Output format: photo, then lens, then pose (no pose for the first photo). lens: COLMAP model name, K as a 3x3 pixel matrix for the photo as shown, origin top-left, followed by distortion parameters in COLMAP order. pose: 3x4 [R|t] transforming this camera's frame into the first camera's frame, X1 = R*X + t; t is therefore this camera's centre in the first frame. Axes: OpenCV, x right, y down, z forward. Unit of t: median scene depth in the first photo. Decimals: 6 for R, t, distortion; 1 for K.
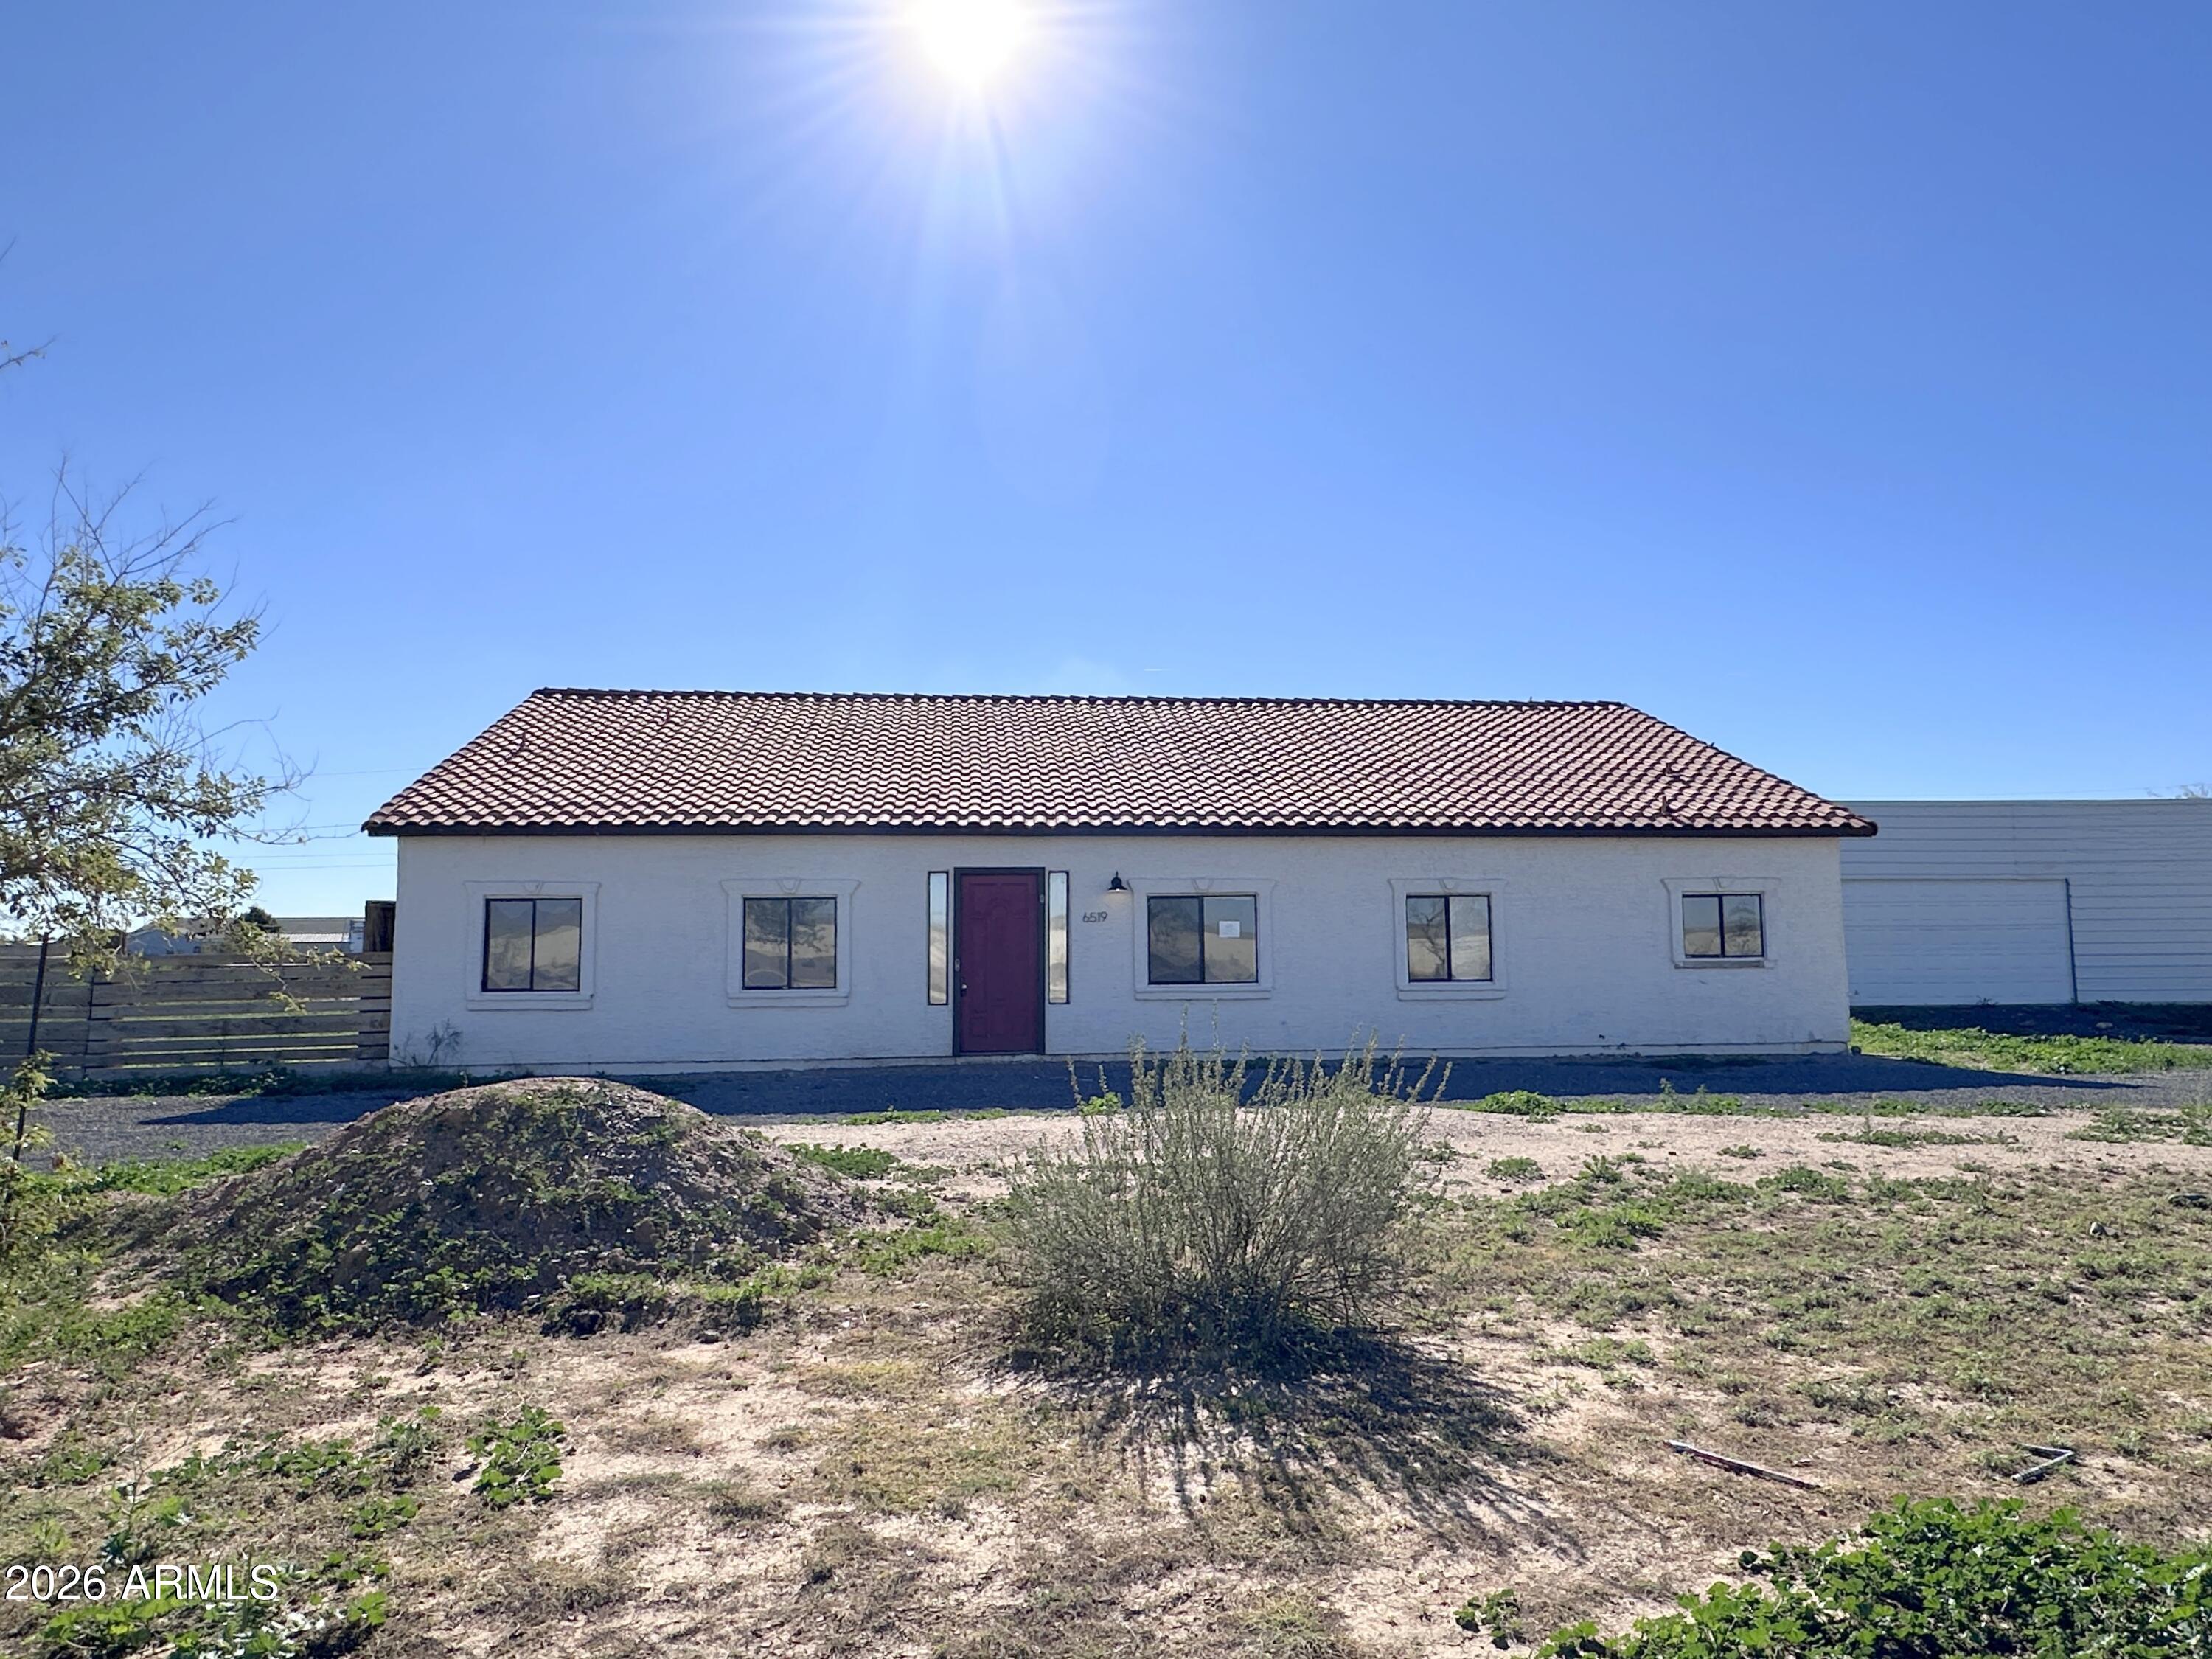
lens RADIAL K [[1306.3, 0, 1166.7], [0, 1306.3, 829.8], [0, 0, 1]] dist [-0.003282, -0.001090]
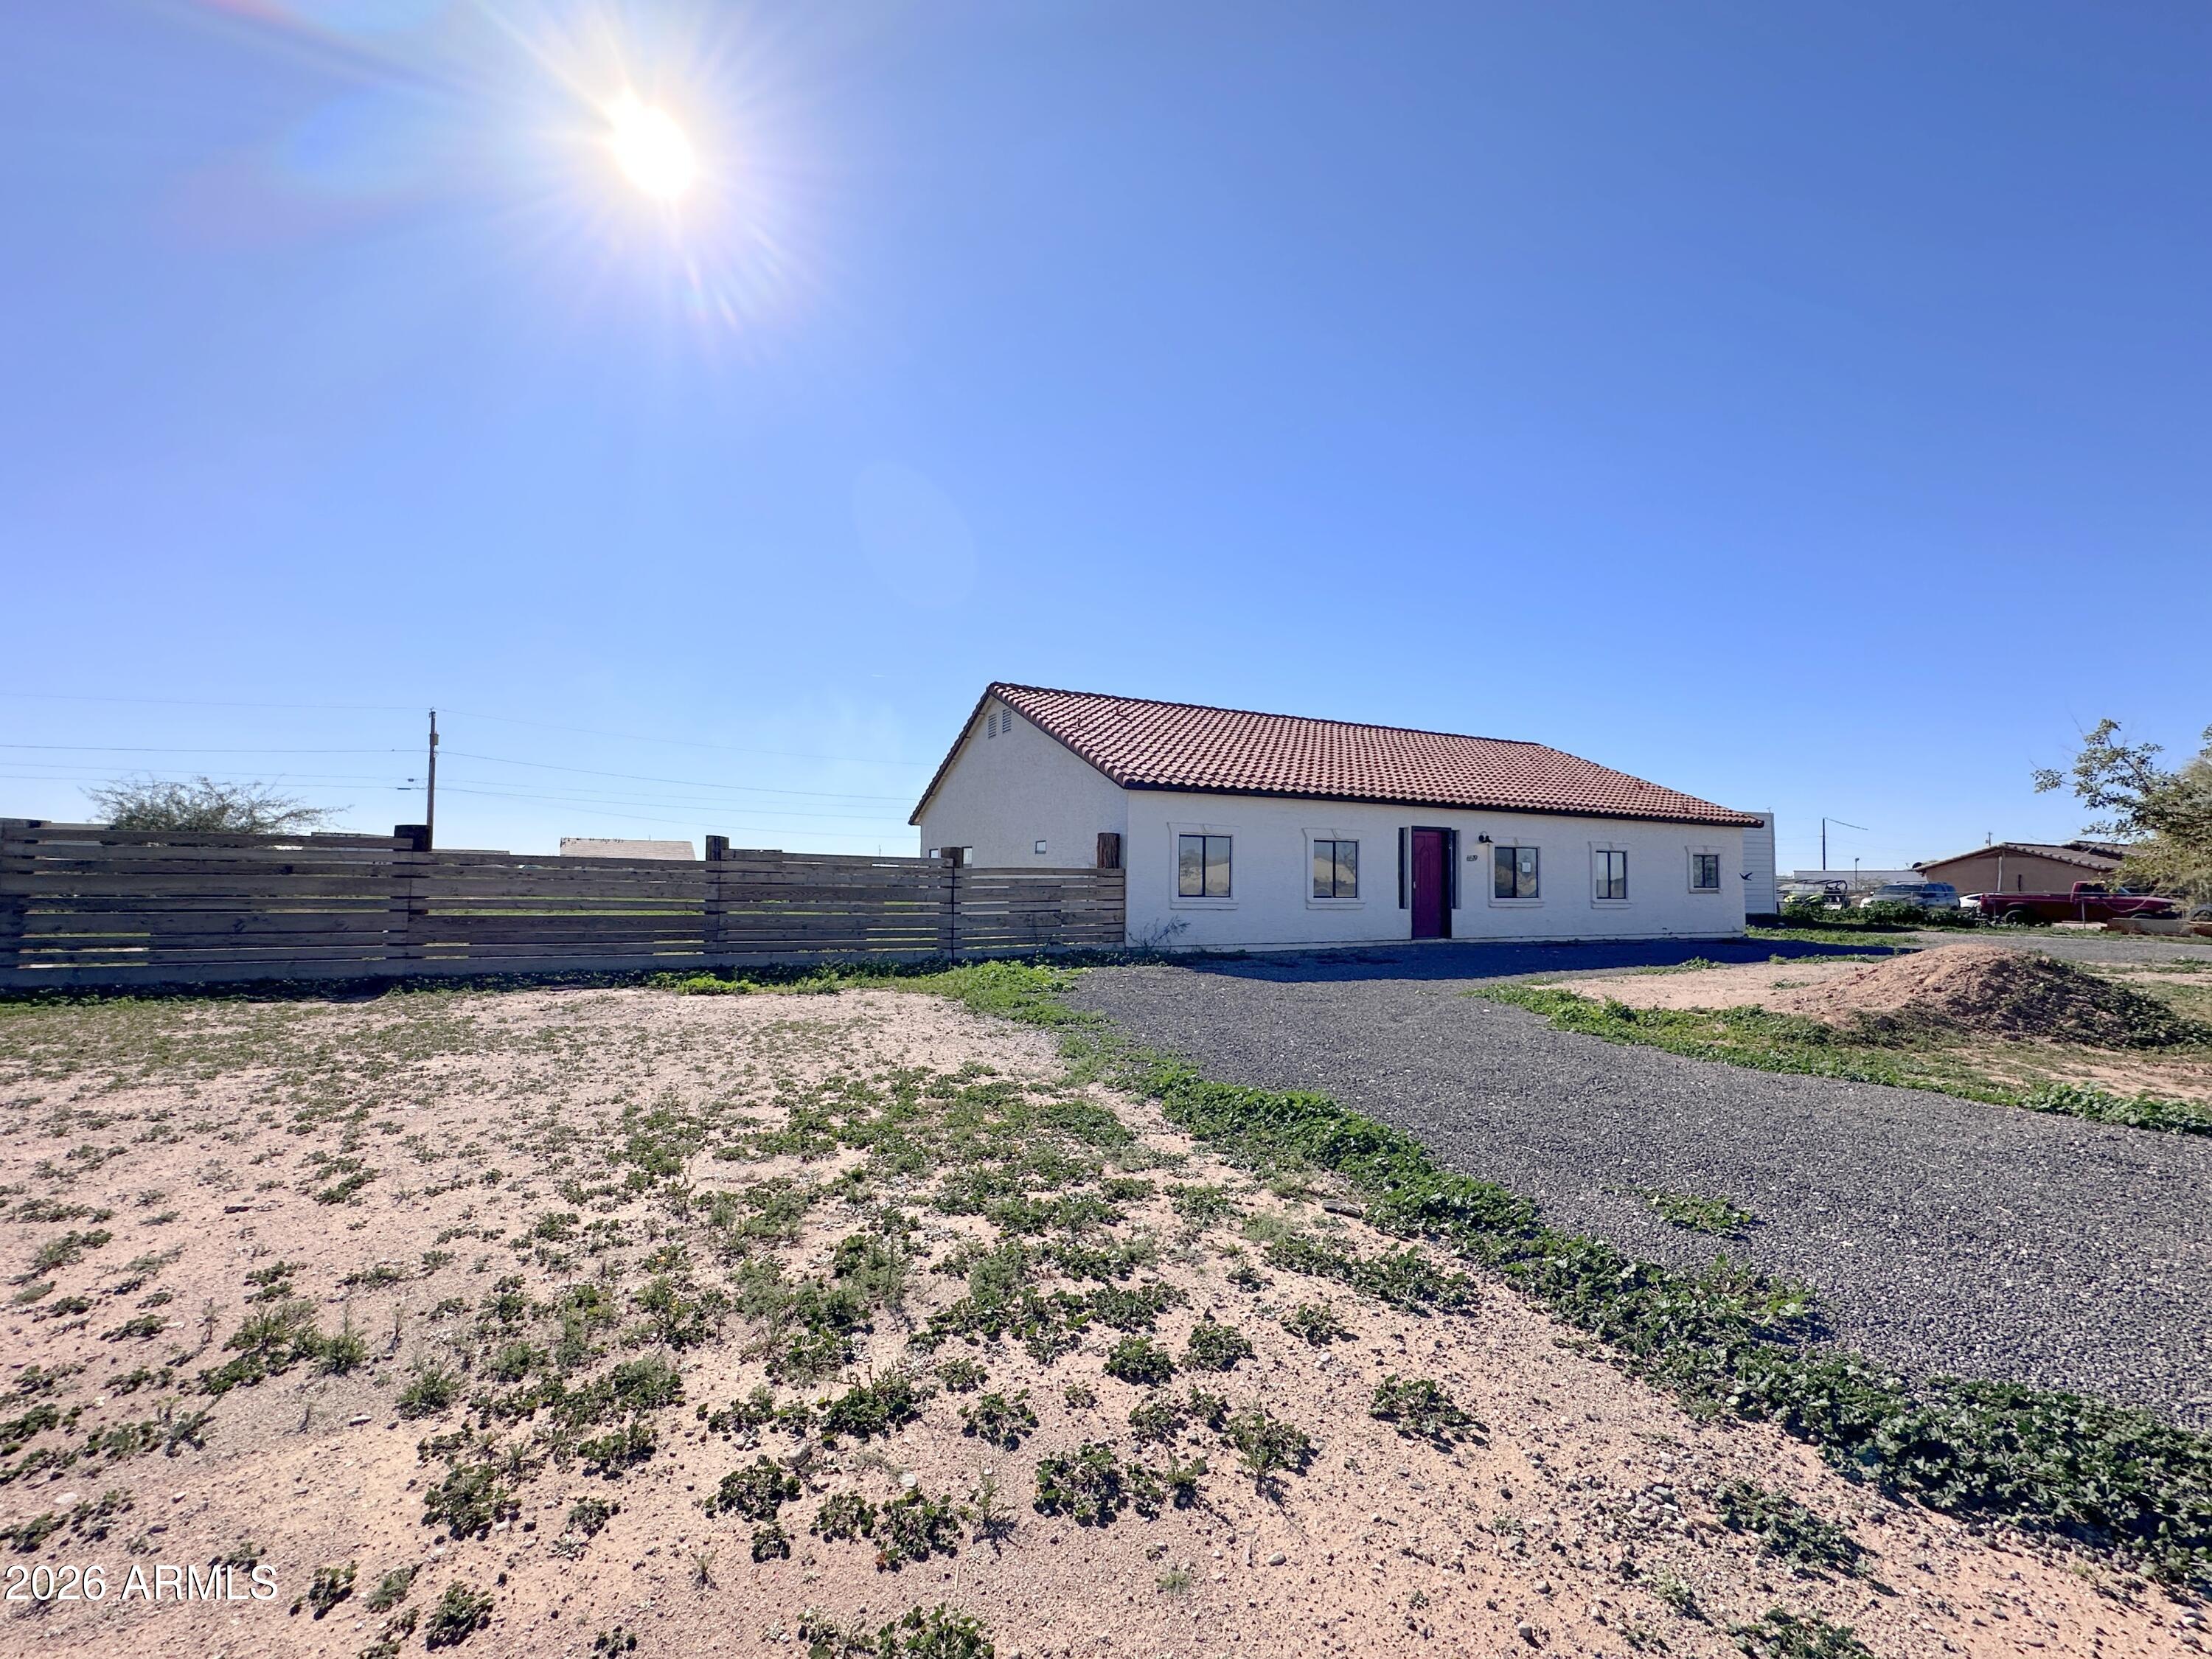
lens RADIAL K [[937.5, 0, 1108.6], [0, 937.5, 805.0], [0, 0, 1]] dist [-0.000933, 0.000255]
pose [[0.936864, 0.049463, 0.346178, -0.908089], [-0.061435, 0.997830, 0.023689, -0.002133], [-0.344255, -0.043461, 0.937870, 0.017087]]
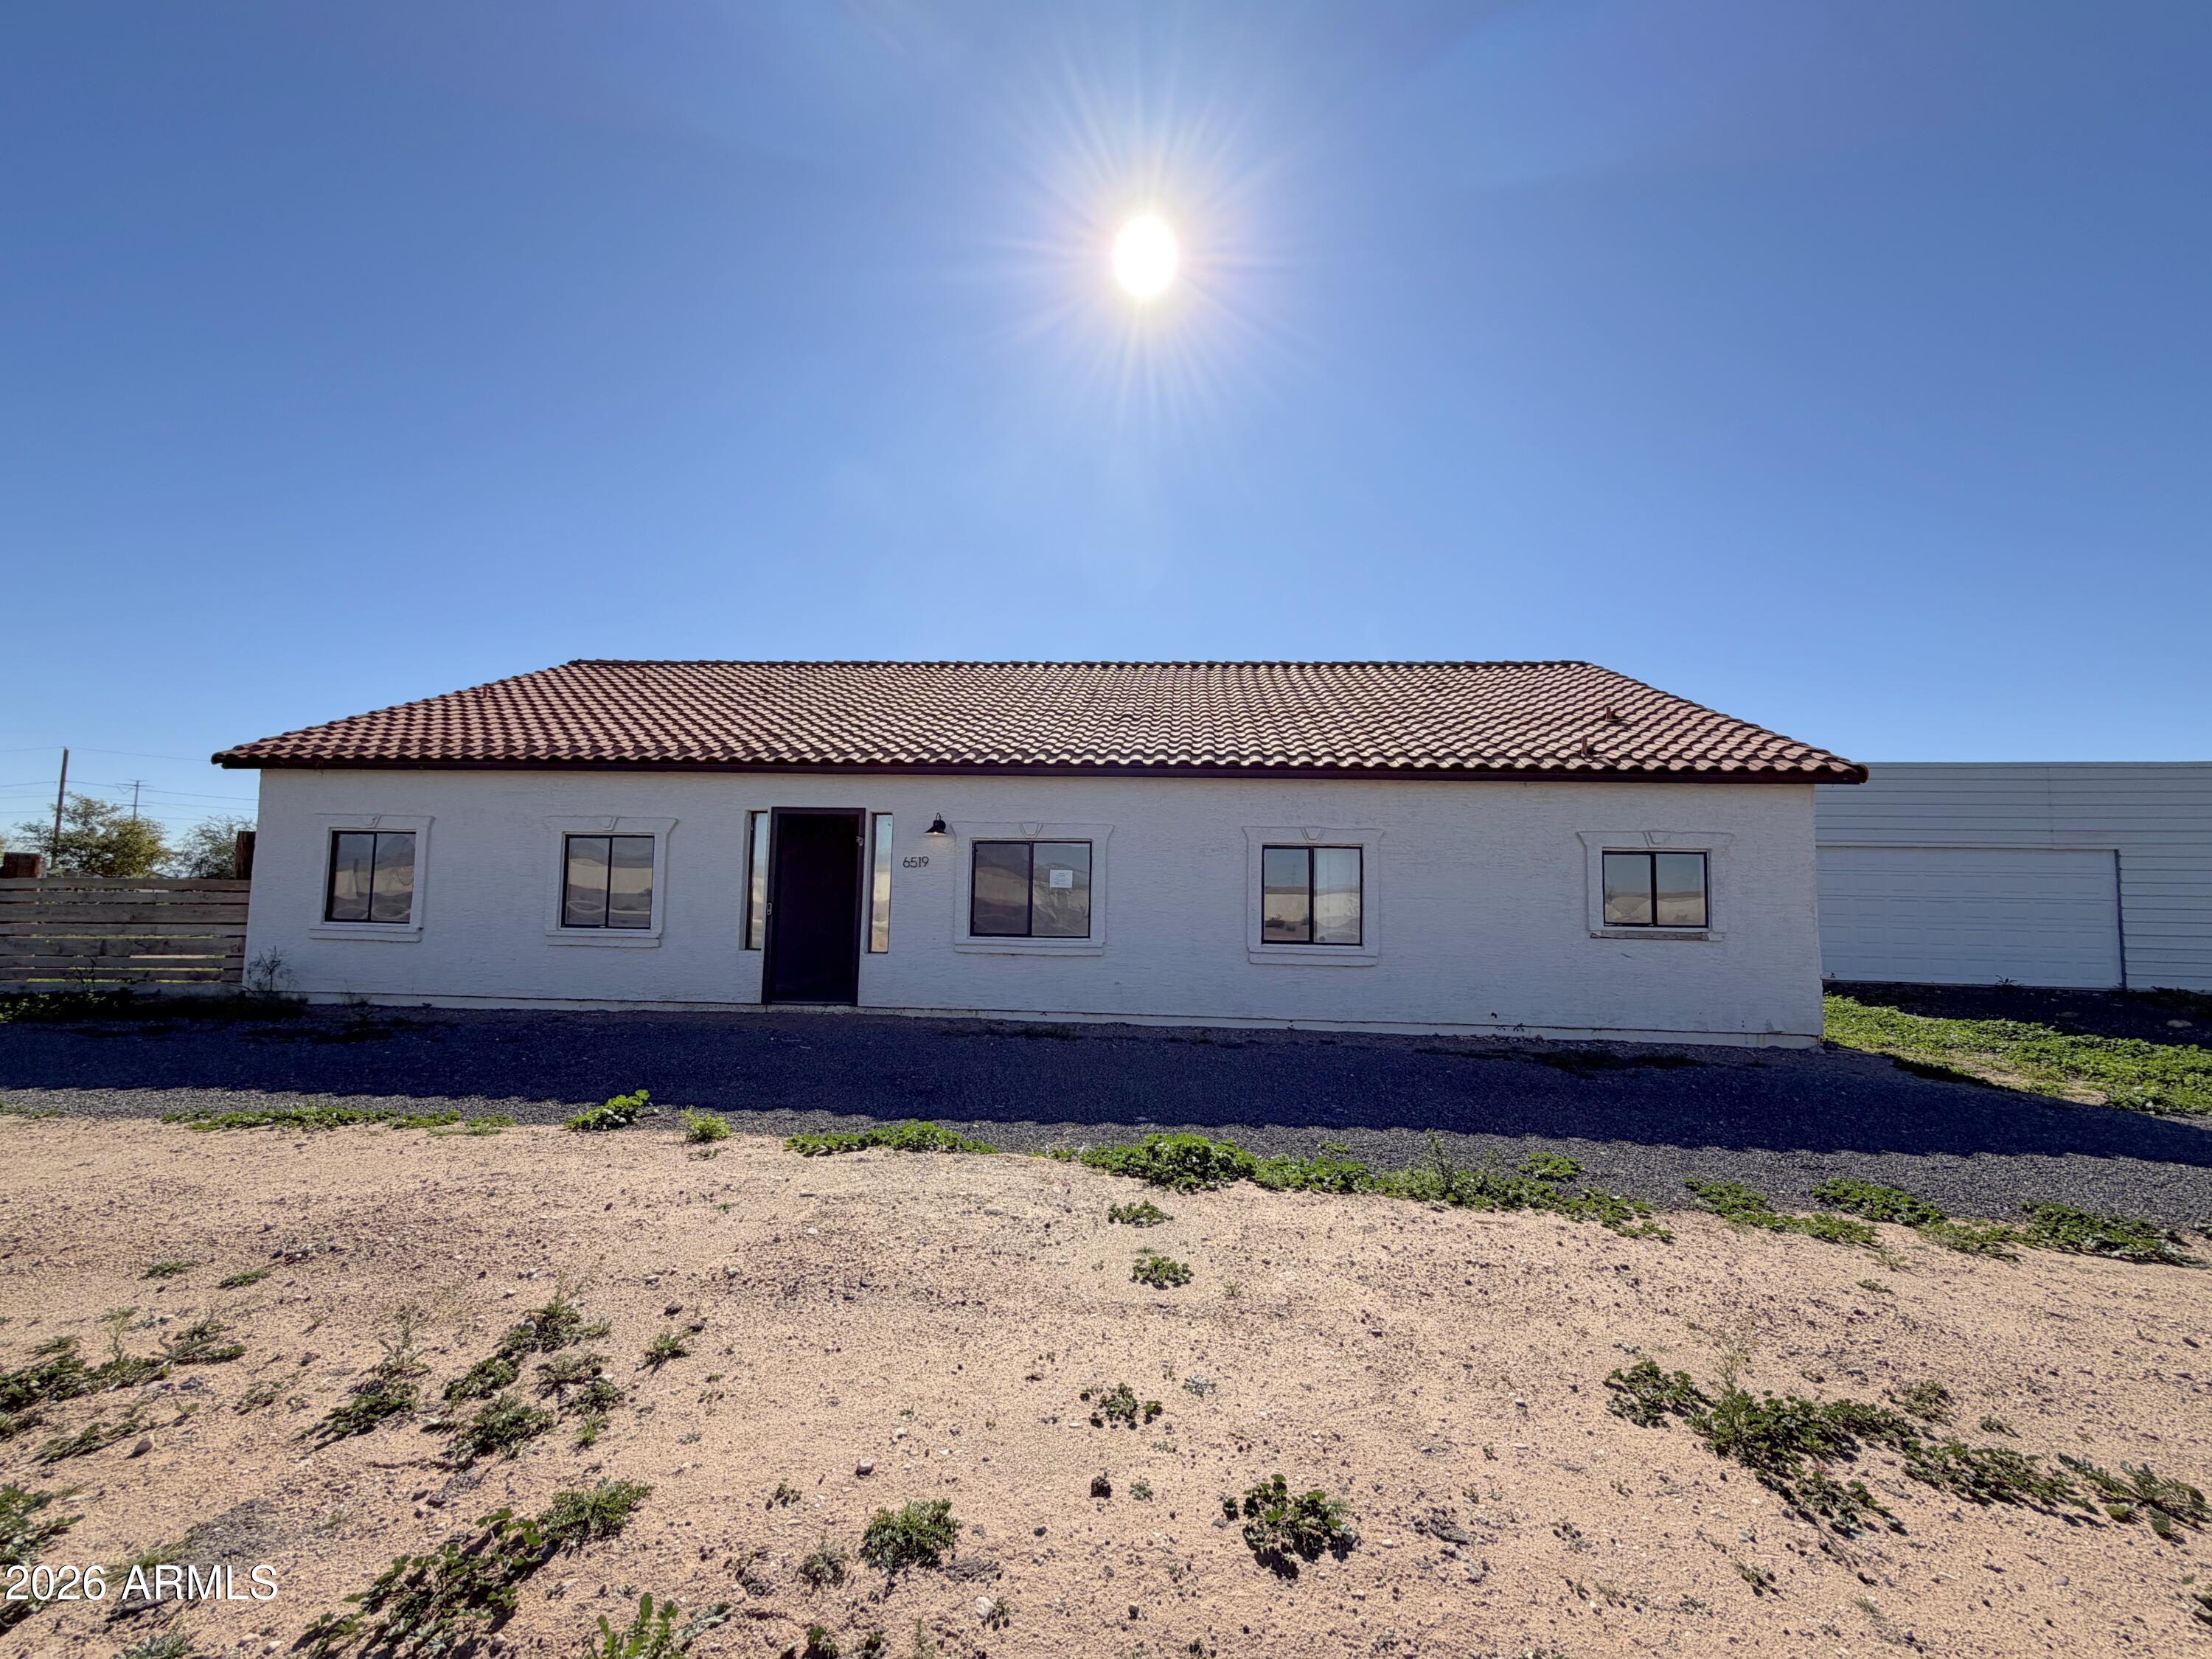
lens RADIAL K [[961.7, 0, 1106.0], [0, 961.7, 829.5], [0, 0, 1]] dist [0.002707, -0.000096]
pose [[0.982864, 0.015190, -0.183707, 0.200430], [-0.011361, 0.999696, 0.021879, 0.026560], [0.183984, -0.019417, 0.982738, 0.342557]]
